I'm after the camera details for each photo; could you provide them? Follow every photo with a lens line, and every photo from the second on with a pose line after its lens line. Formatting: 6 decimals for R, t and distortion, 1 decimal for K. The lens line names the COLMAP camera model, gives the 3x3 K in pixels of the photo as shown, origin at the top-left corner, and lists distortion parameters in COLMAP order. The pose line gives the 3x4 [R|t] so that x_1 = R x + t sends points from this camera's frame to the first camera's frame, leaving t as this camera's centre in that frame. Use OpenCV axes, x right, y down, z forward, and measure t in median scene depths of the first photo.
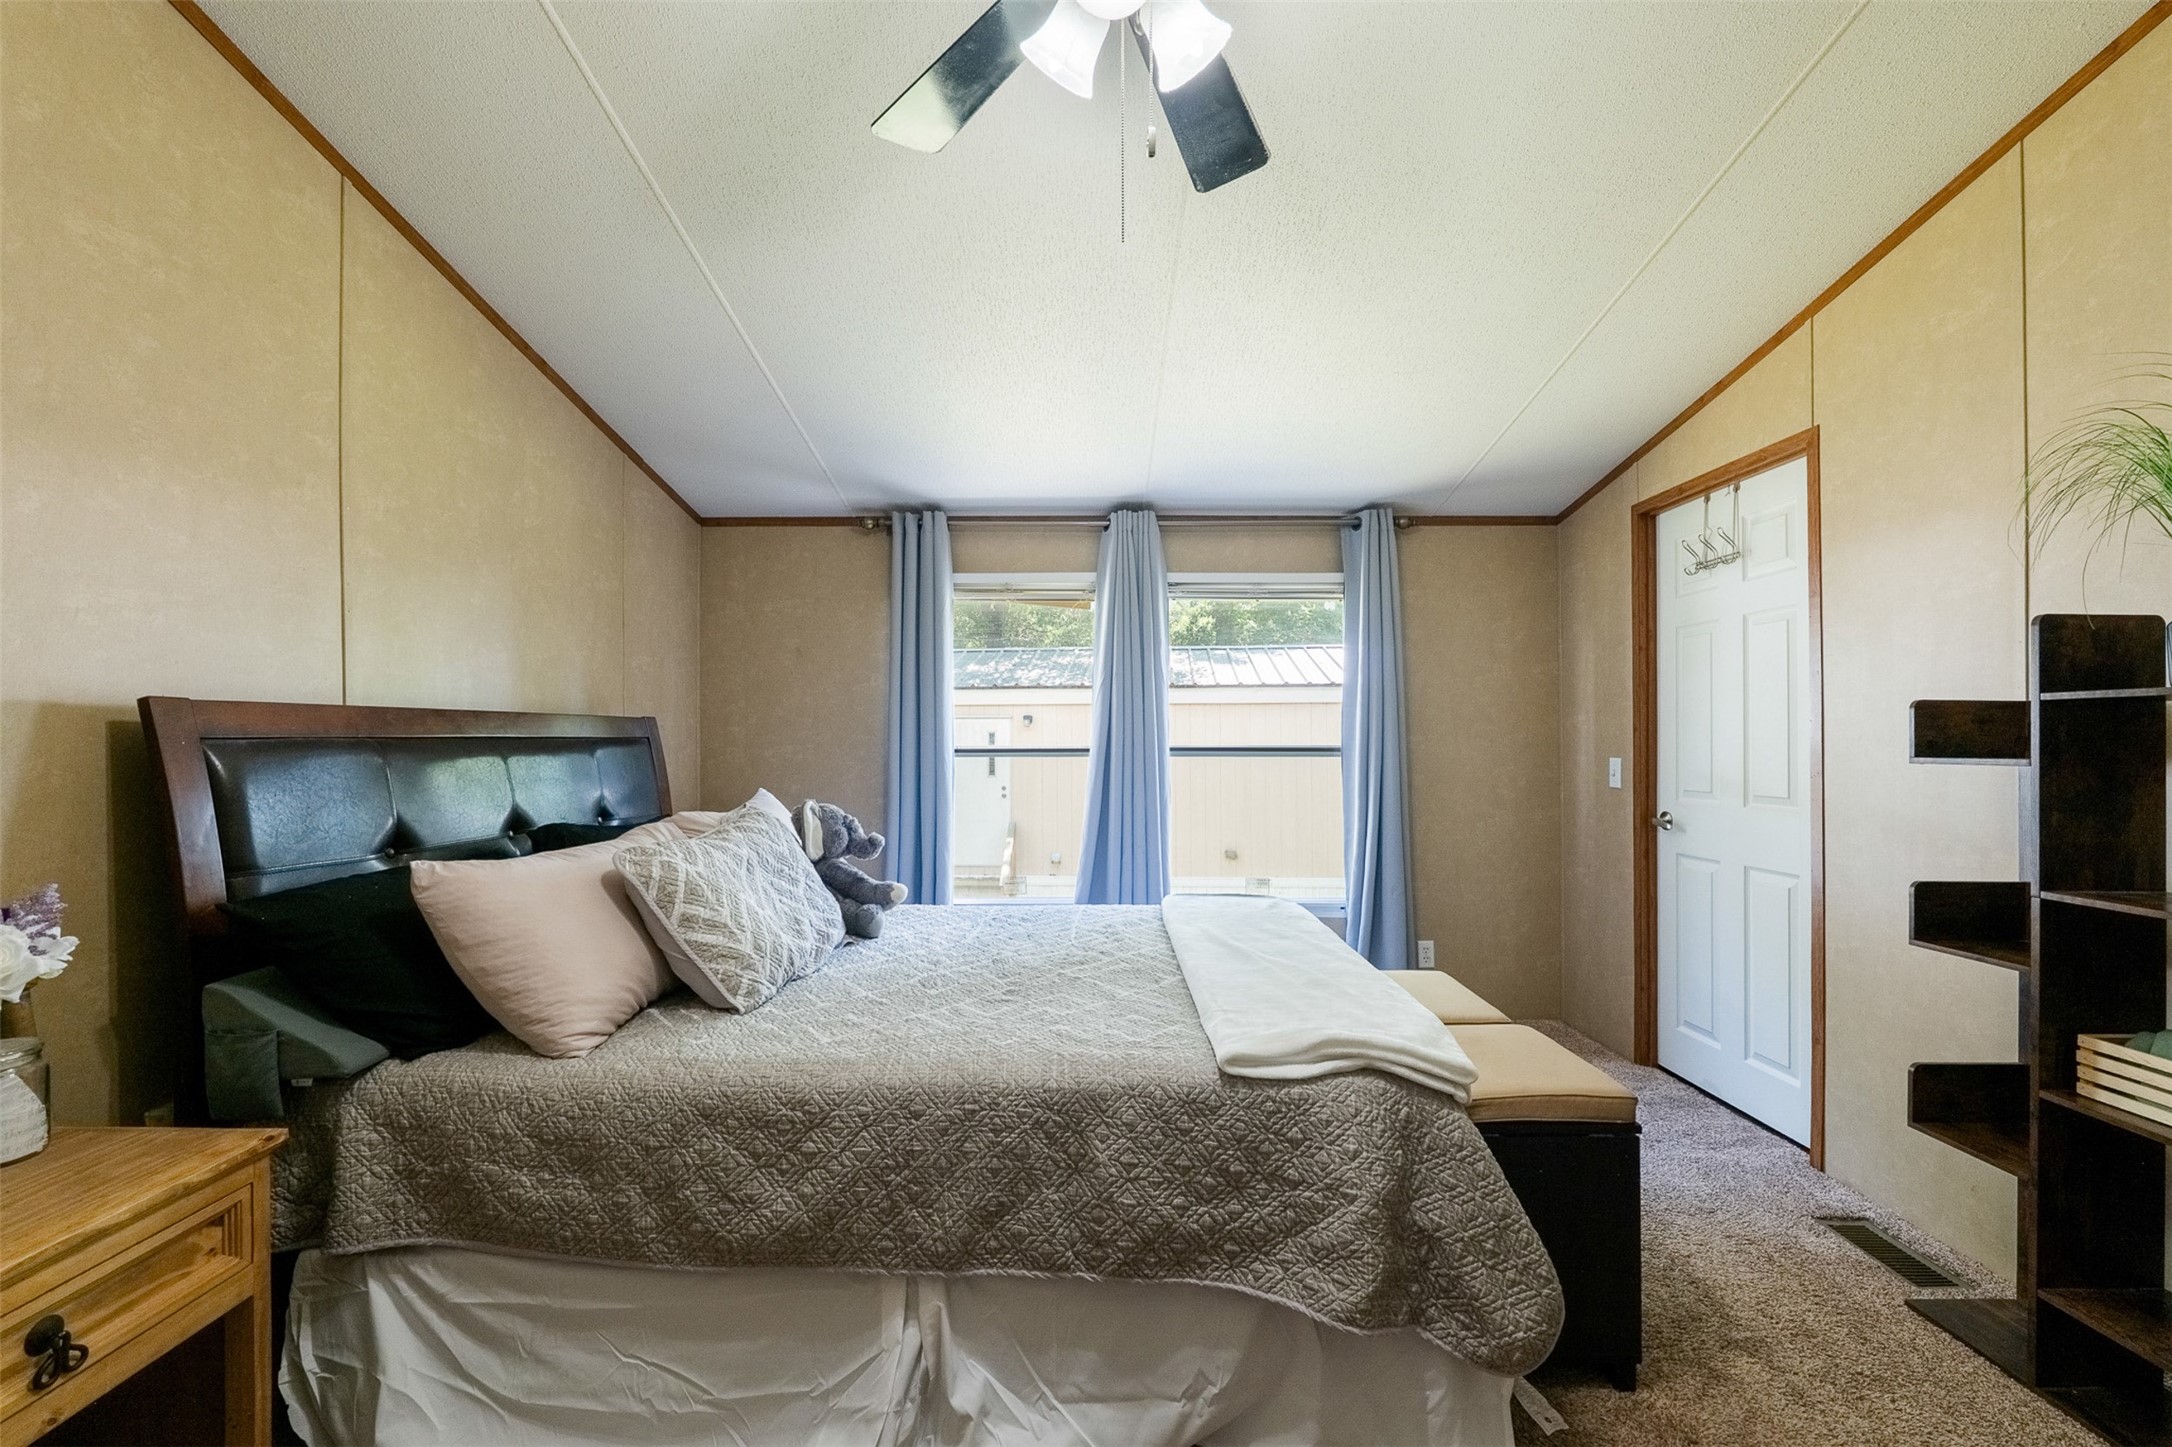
lens RADIAL K [[904.0, 0, 1081.5], [0, 904.0, 733.0], [0, 0, 1]] dist [-0.015263, 0.002693]
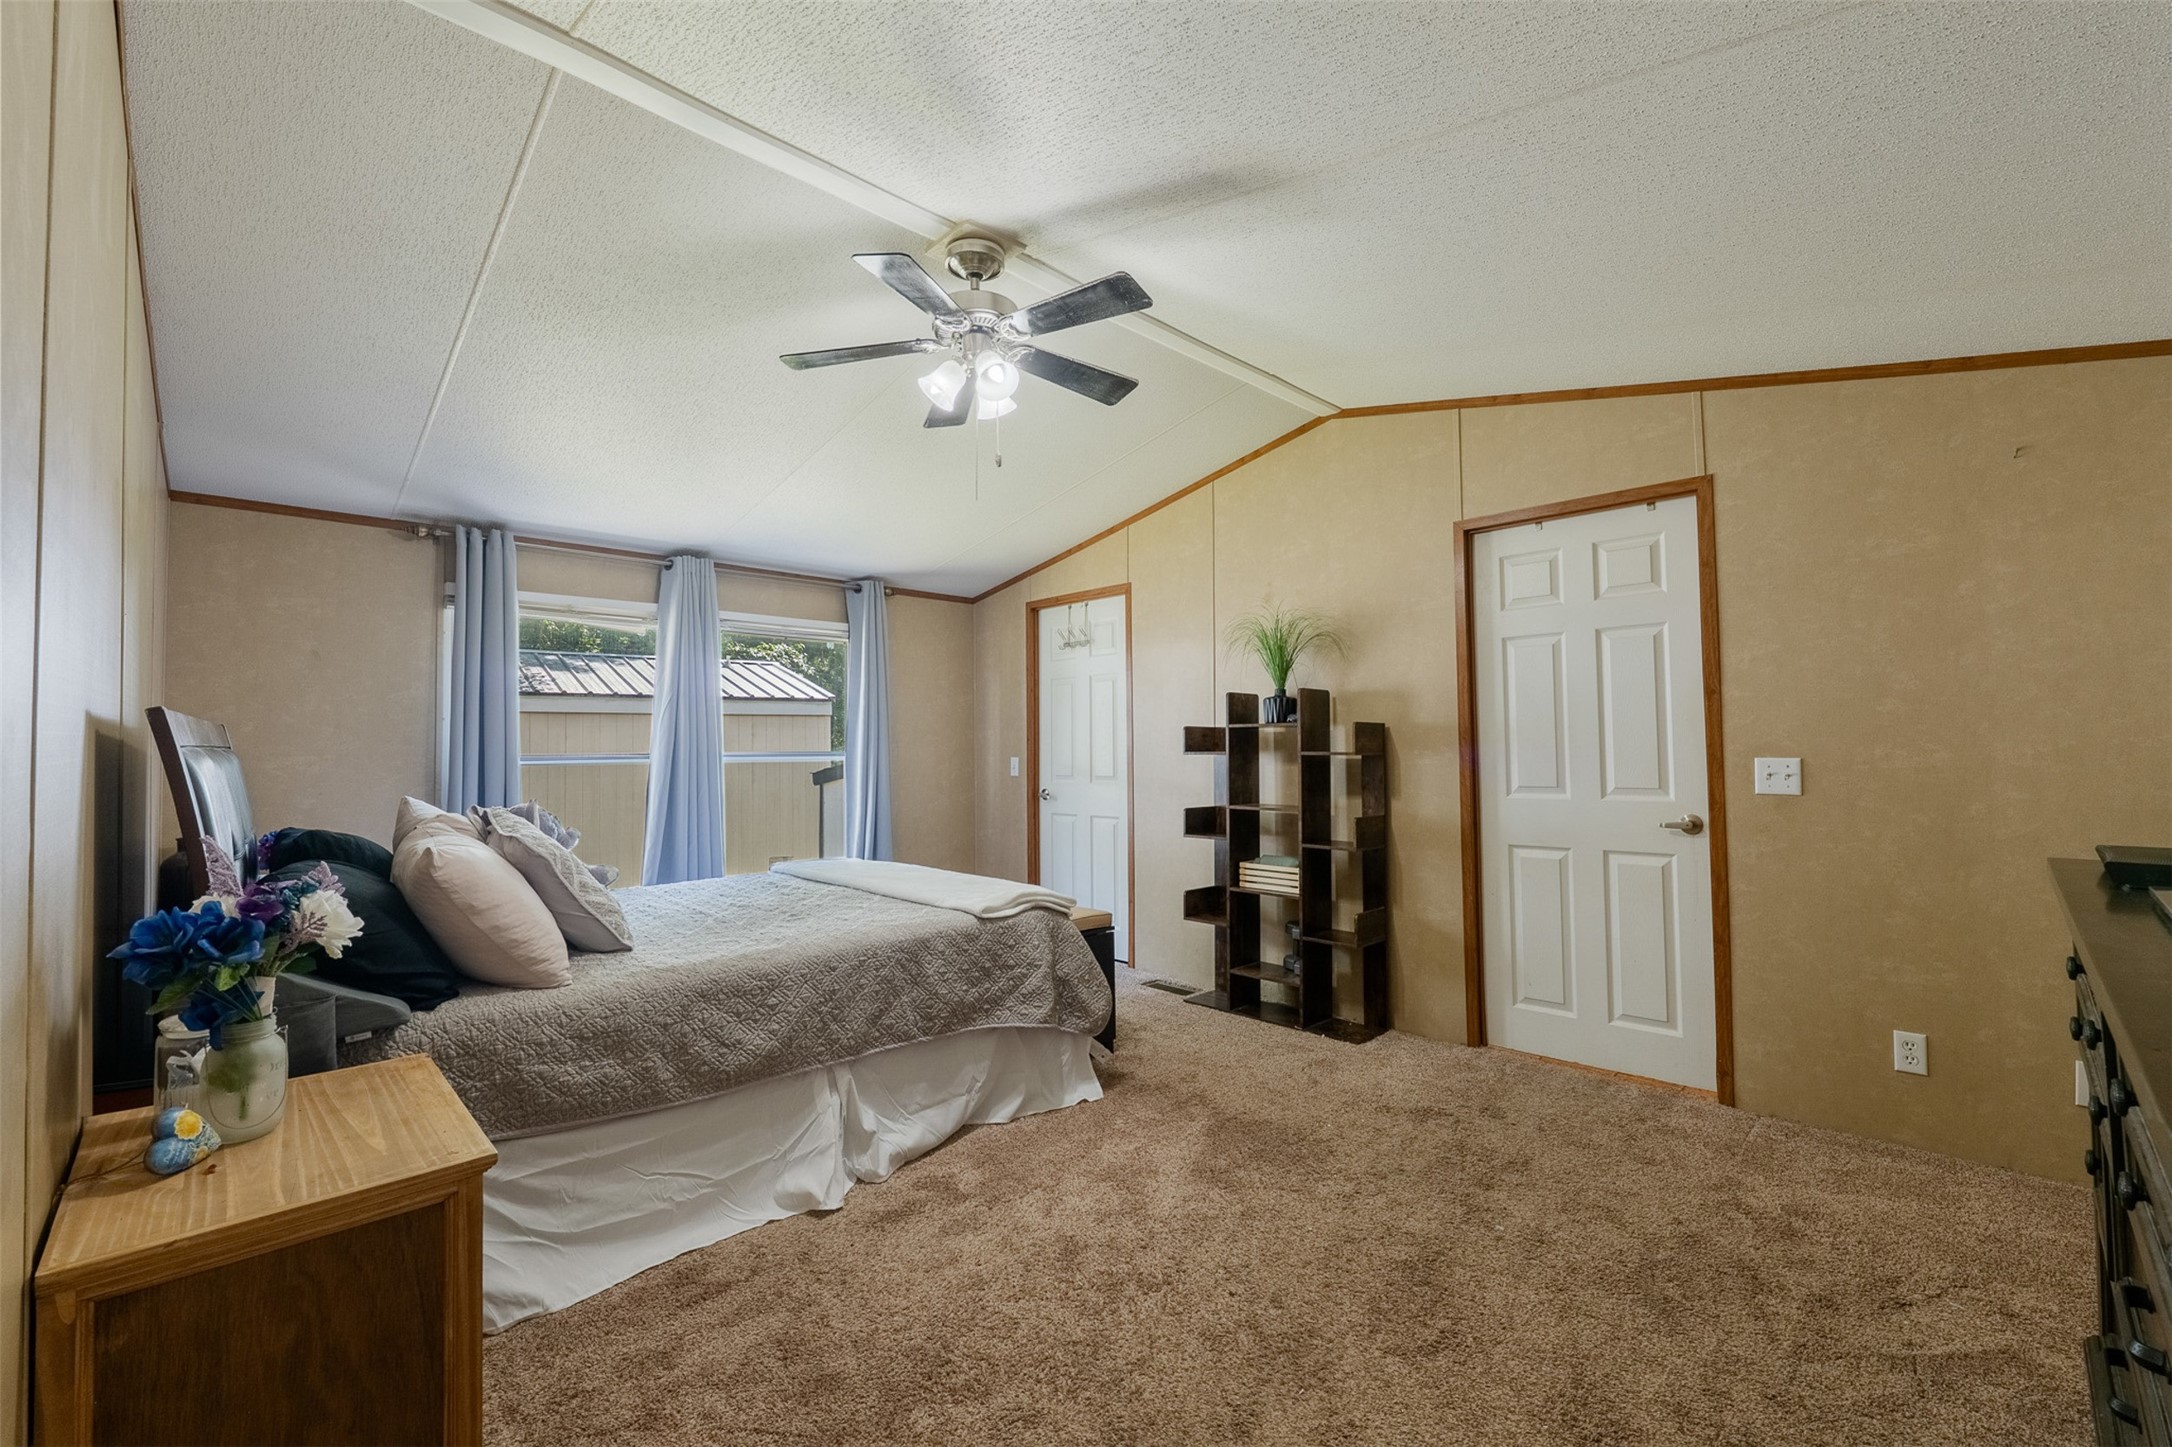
lens RADIAL K [[904.0, 0, 1081.5], [0, 904.0, 733.0], [0, 0, 1]] dist [-0.015263, 0.002693]
pose [[0.711799, 0.006000, 0.702358, -0.971907], [0.002361, 0.999937, -0.010935, 0.004647], [-0.702379, 0.009441, 0.711740, -0.488813]]
